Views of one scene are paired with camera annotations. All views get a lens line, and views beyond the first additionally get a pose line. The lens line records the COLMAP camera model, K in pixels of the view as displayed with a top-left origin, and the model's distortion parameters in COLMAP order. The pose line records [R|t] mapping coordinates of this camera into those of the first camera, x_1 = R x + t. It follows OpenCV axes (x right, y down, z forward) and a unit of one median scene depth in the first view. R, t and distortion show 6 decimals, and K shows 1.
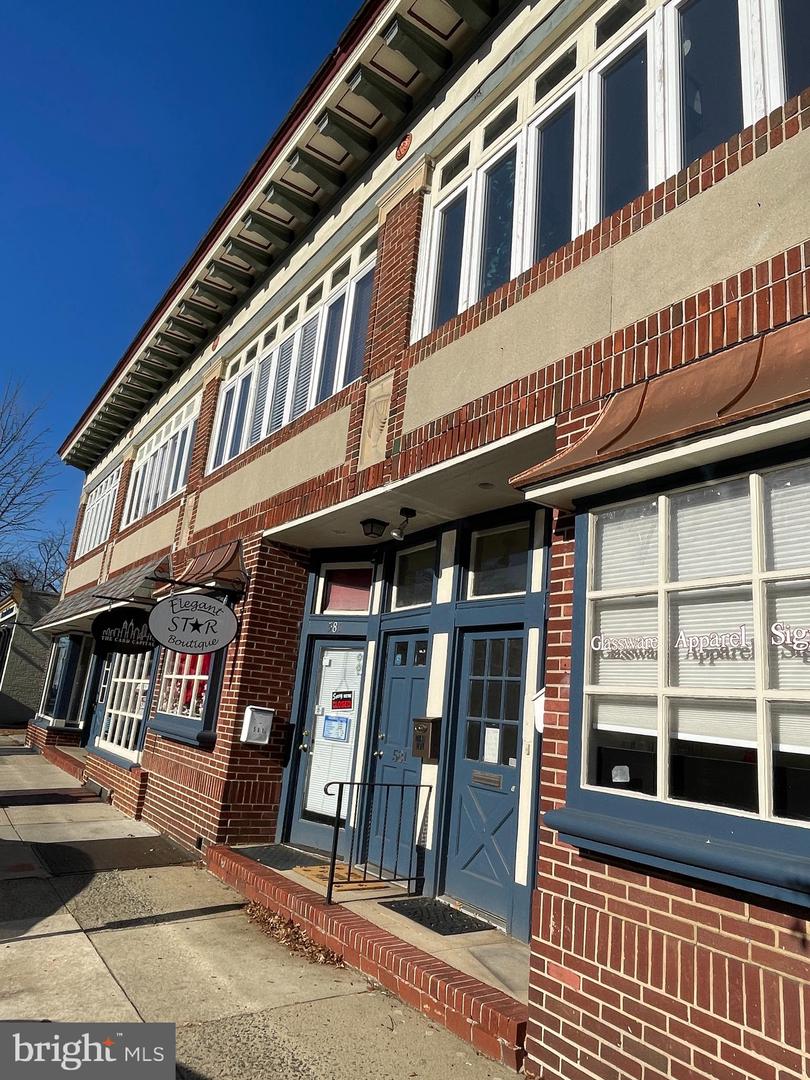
lens RADIAL K [[690.4, 0, 405.0], [0, 690.4, 540.0], [0, 0, 1]] dist [0.006419, 0.001933]
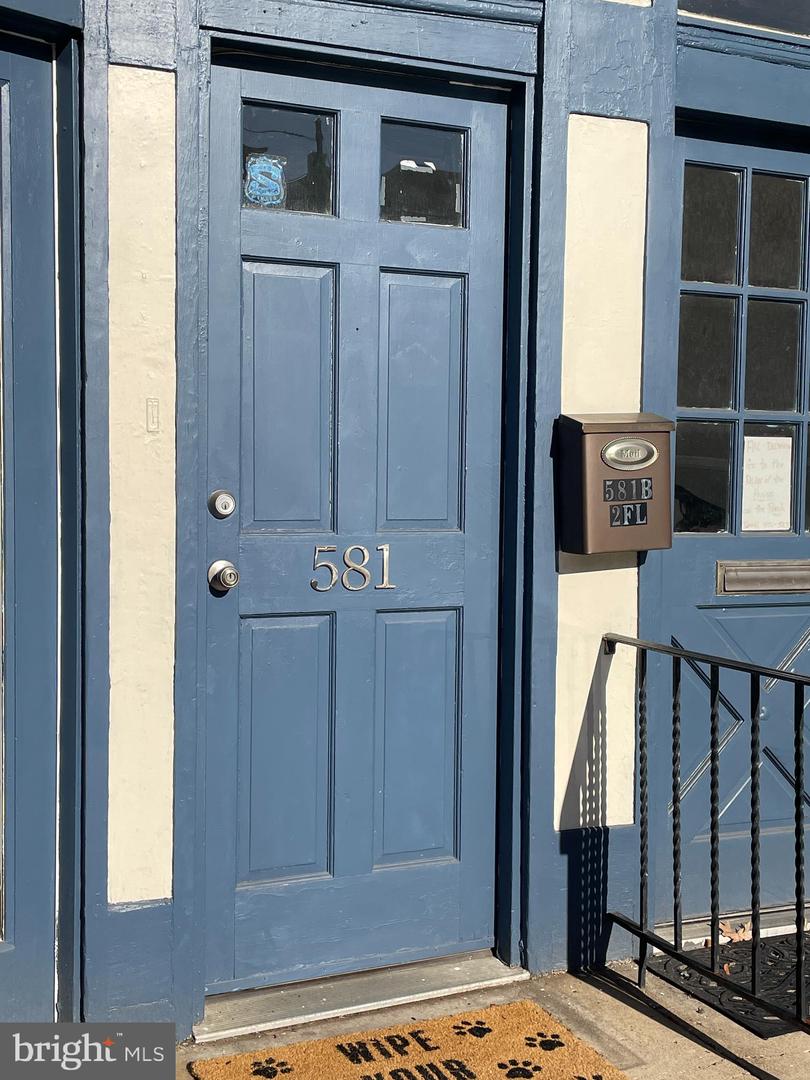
lens RADIAL K [[1432.7, 0, 405.0], [0, 1432.7, 540.0], [0, 0, 1]] dist [0.209434, 0.003179]
pose [[0.172207, -0.148062, 0.973870, -0.588676], [-0.241907, 0.952008, 0.187514, 0.219576], [-0.954896, -0.267877, 0.128125, 1.019365]]
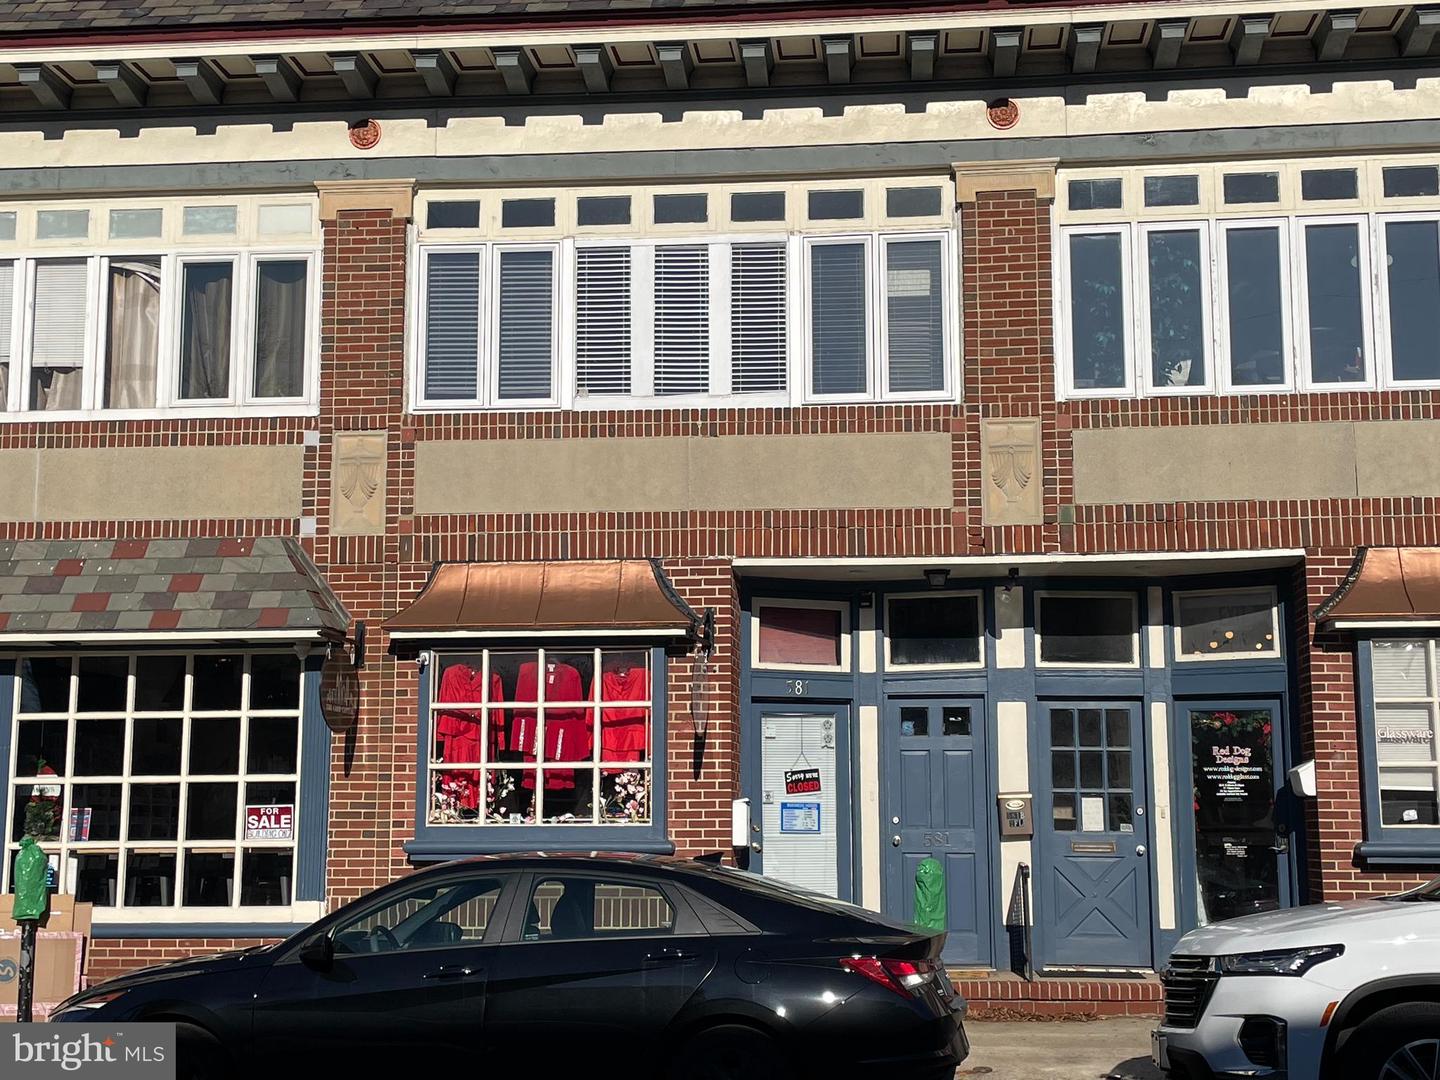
lens RADIAL K [[1910.6, 0, 720.0], [0, 1910.6, 540.0], [0, 0, 1]] dist [0.138134, -0.060234]
pose [[0.657979, 0.015676, 0.752873, -2.251274], [-0.123405, 0.988512, 0.087269, -0.266105], [-0.742856, -0.150329, 0.652354, -0.359410]]
